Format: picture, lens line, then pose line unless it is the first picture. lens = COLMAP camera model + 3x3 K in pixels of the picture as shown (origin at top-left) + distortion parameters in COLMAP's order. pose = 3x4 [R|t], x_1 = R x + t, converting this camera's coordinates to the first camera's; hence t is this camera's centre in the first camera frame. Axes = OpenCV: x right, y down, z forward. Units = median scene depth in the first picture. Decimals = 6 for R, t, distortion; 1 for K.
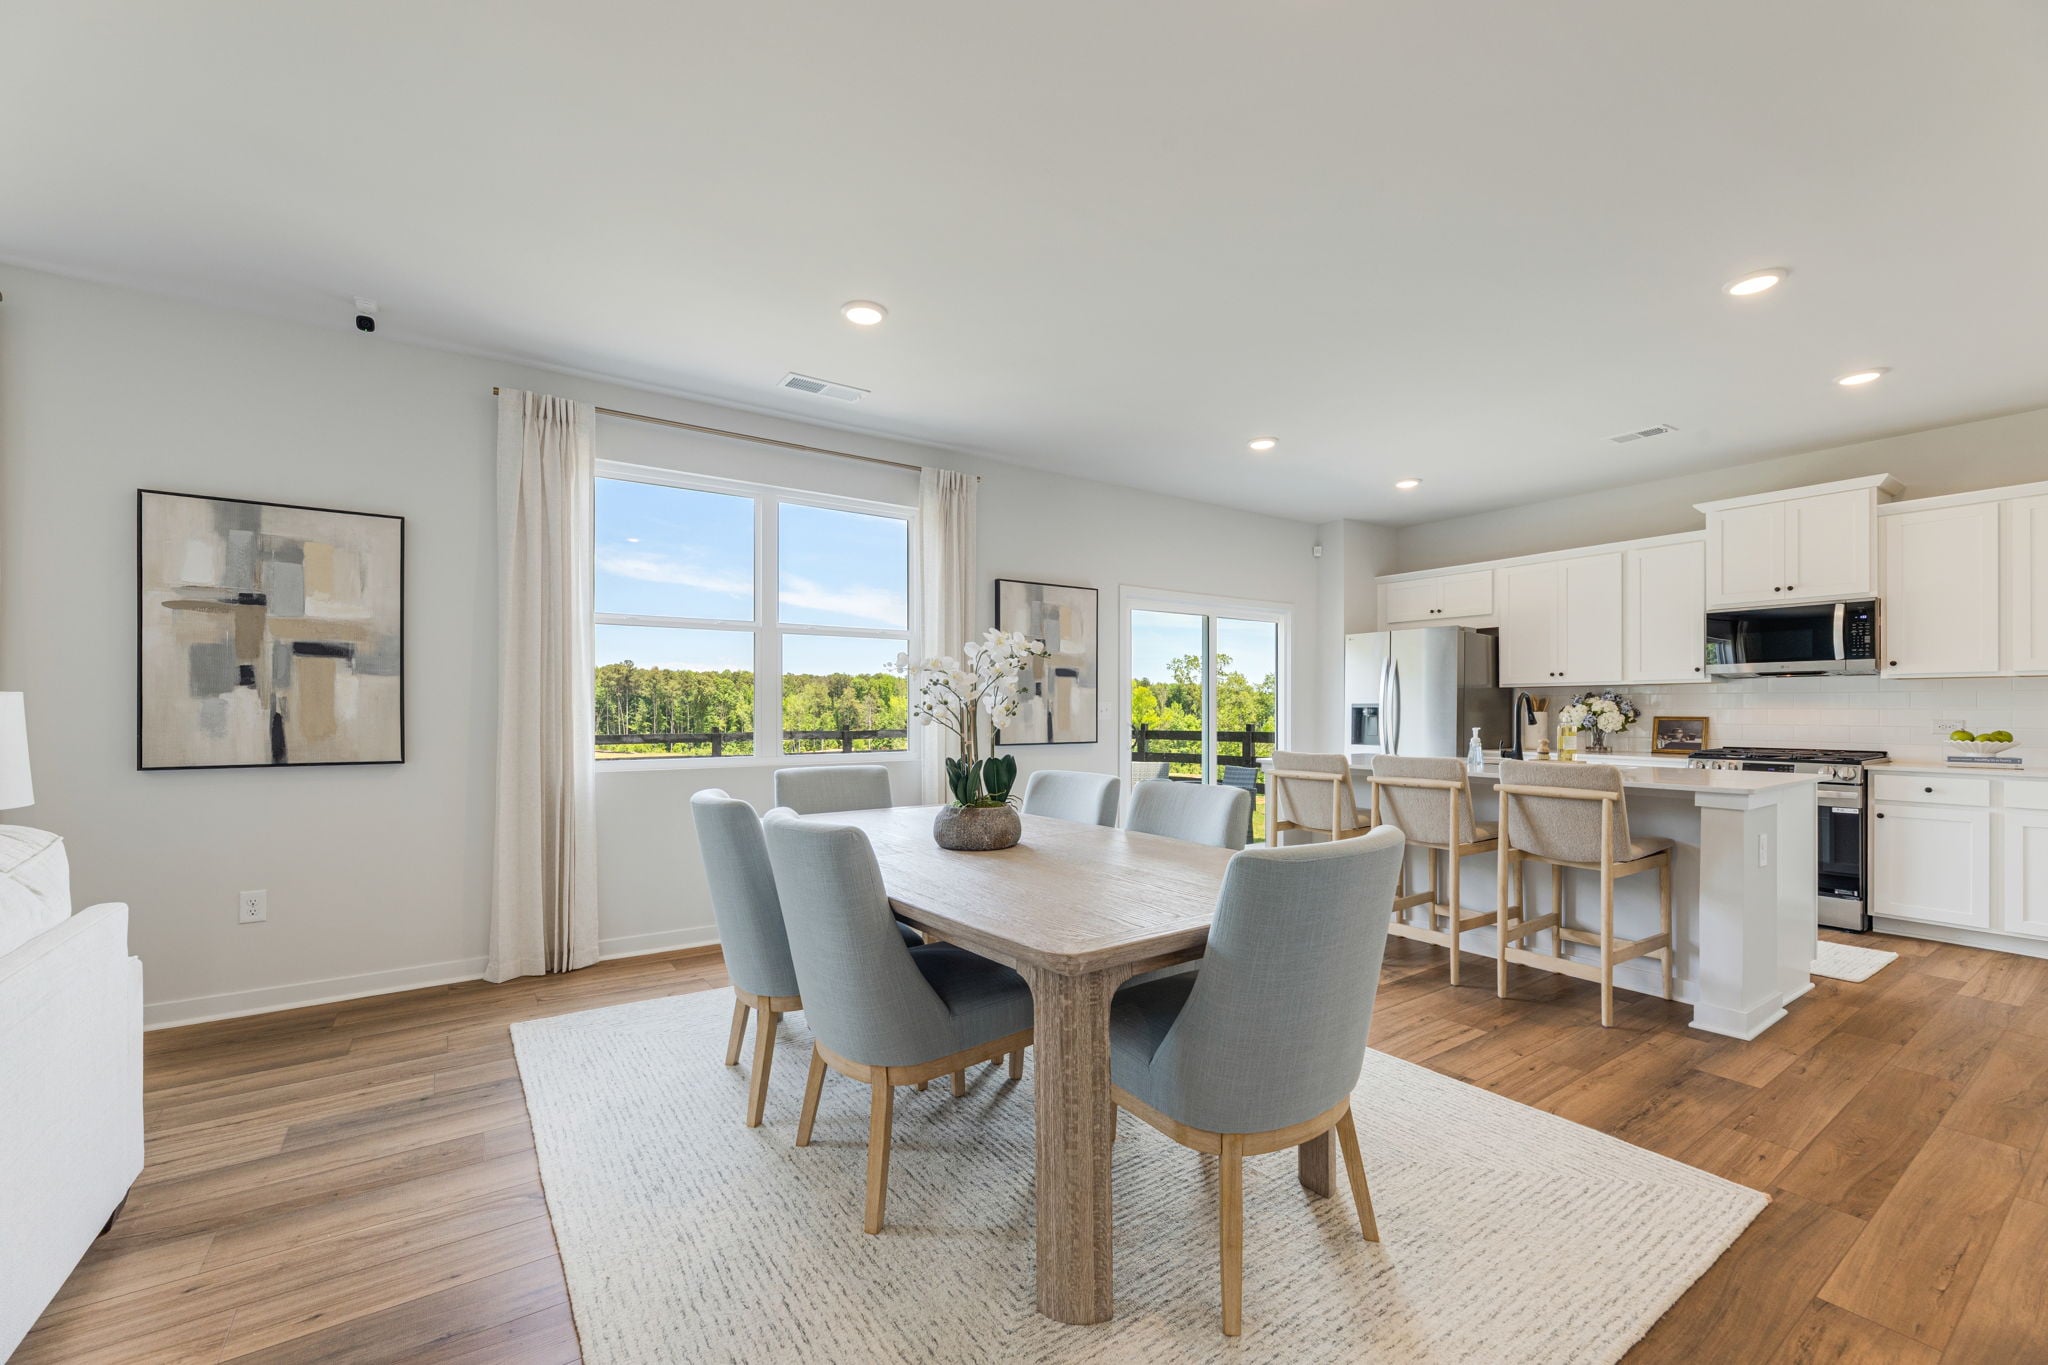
lens RADIAL K [[845.8, 0, 1034.1], [0, 845.8, 710.9], [0, 0, 1]] dist [-0.000156, -0.000407]
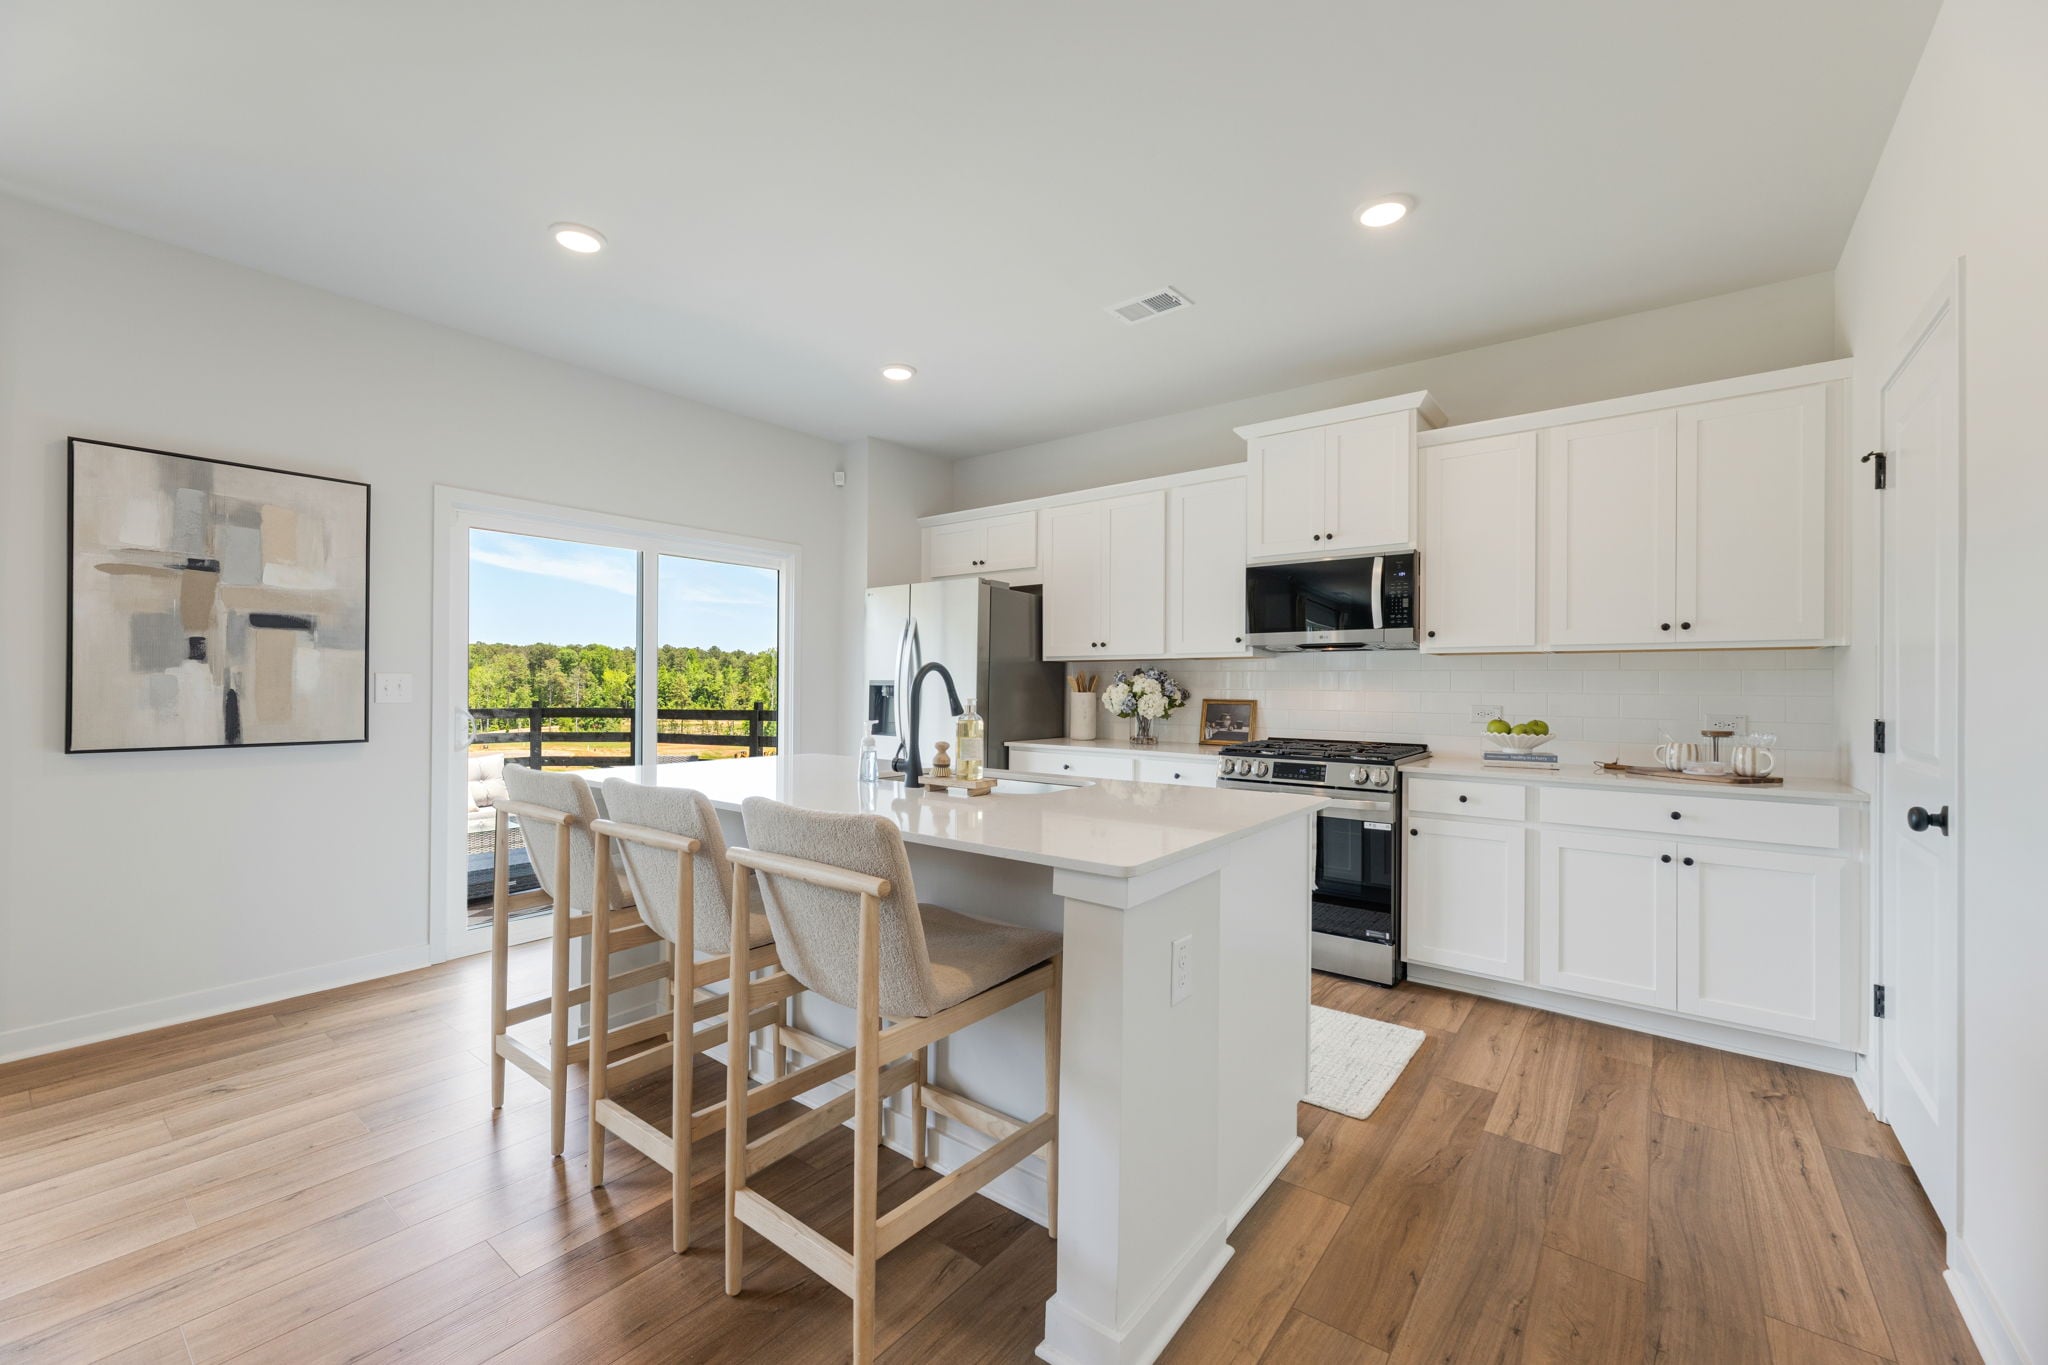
lens RADIAL K [[824.3, 0, 1028.9], [0, 824.3, 686.7], [0, 0, 1]] dist [-0.000916, -0.000229]
pose [[0.954494, 0.006485, 0.298158, 0.409793], [-0.006401, 0.999979, -0.001259, -0.003710], [-0.298160, -0.000706, 0.954516, 0.361393]]
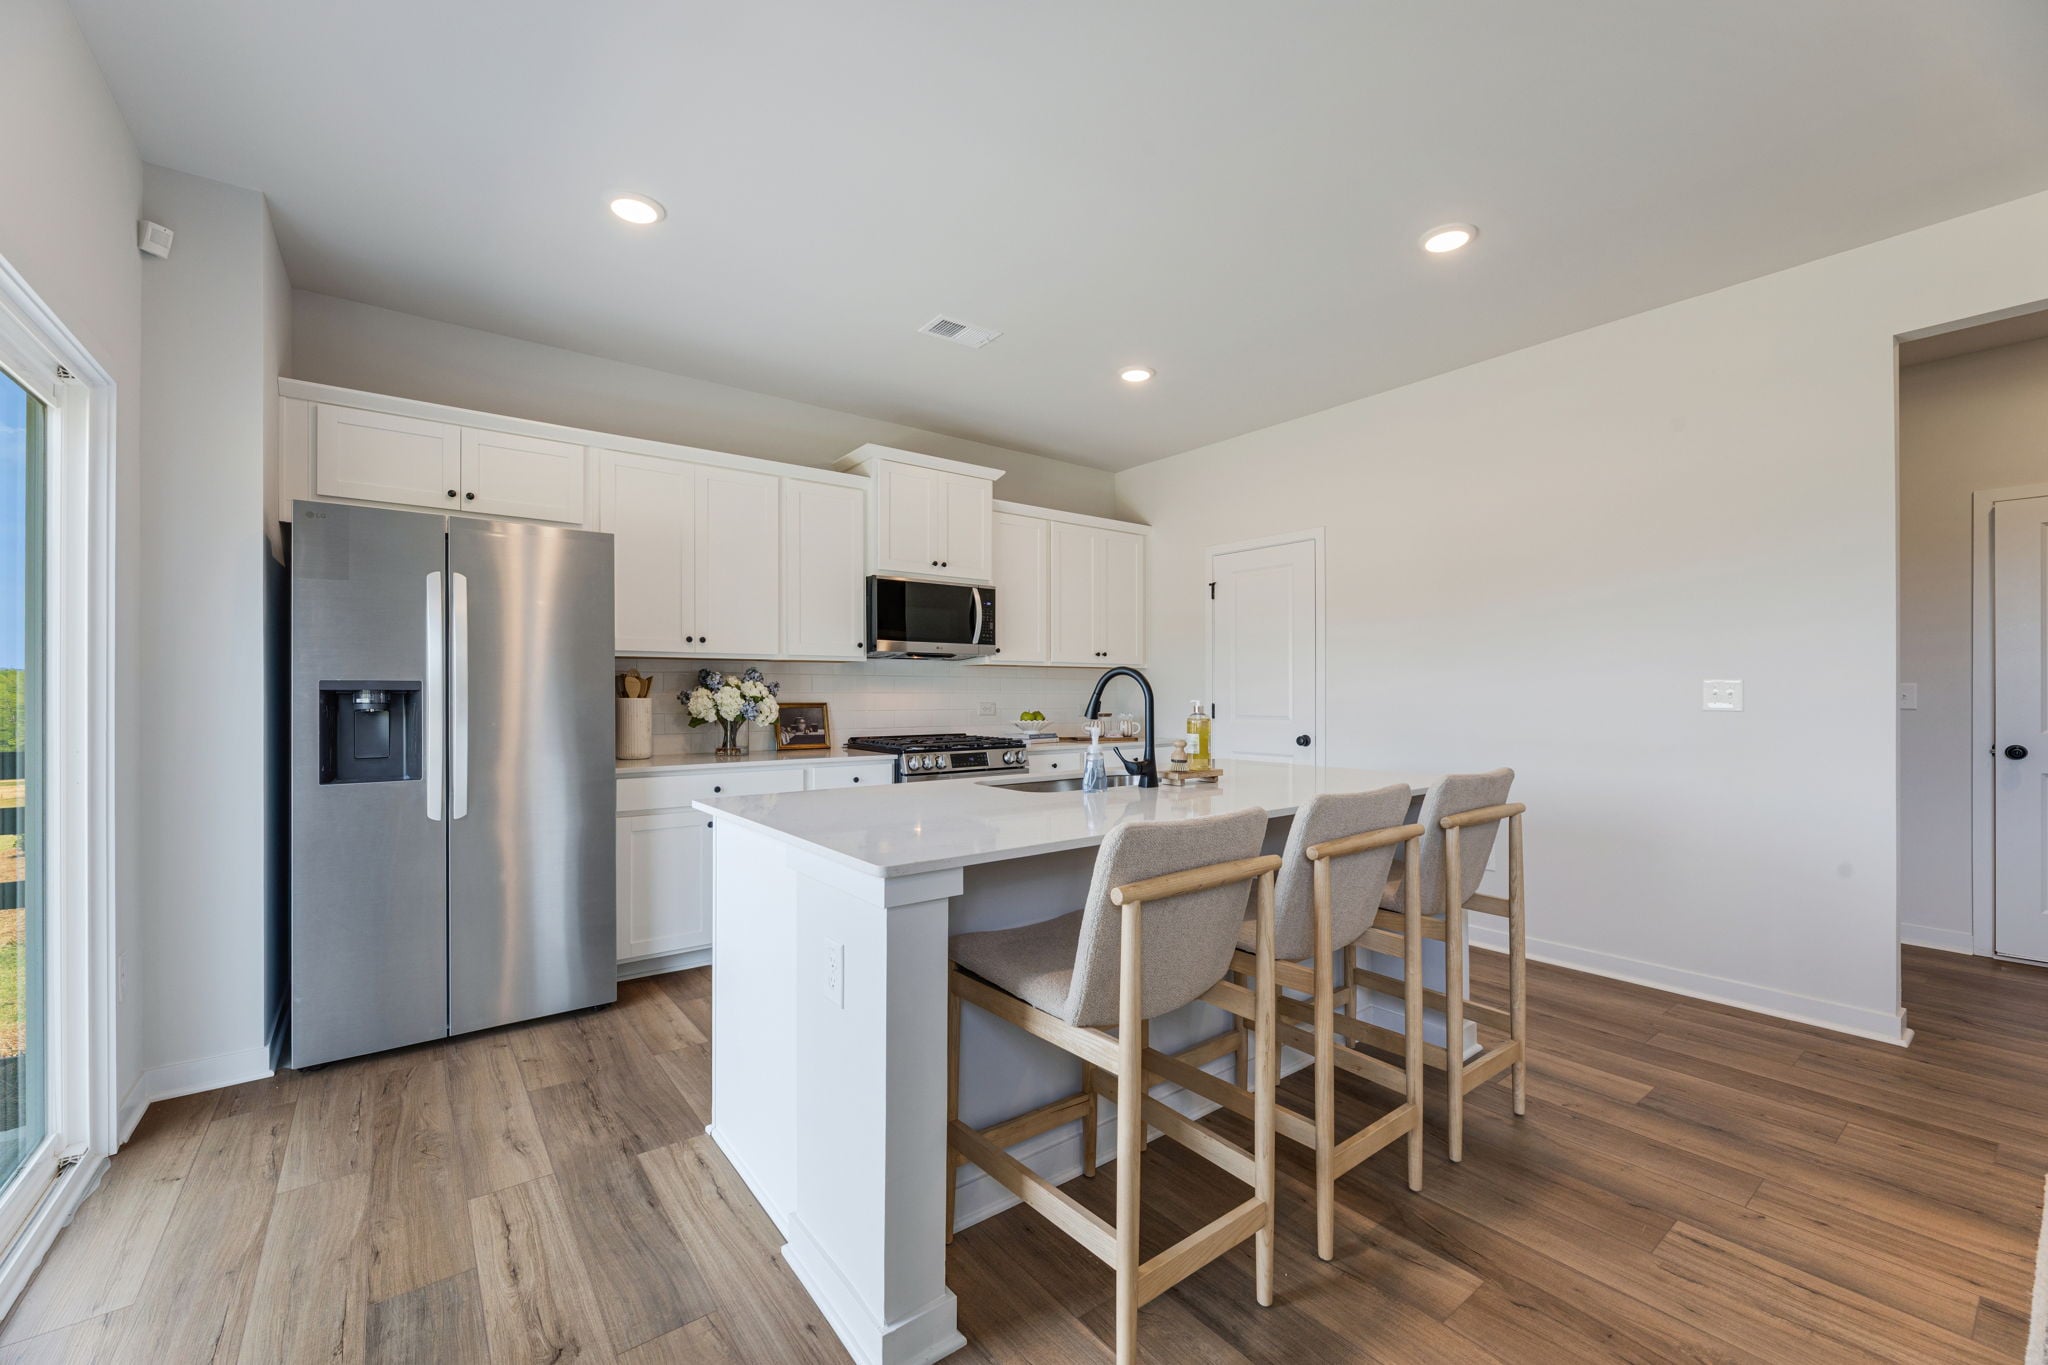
lens RADIAL K [[824.3, 0, 1028.9], [0, 824.3, 686.7], [0, 0, 1]] dist [-0.000916, -0.000229]
pose [[-0.049361, 0.006671, 0.998759, -0.025377], [0.002373, 0.999976, -0.006562, -0.003144], [-0.998778, 0.002047, -0.049375, 0.968774]]
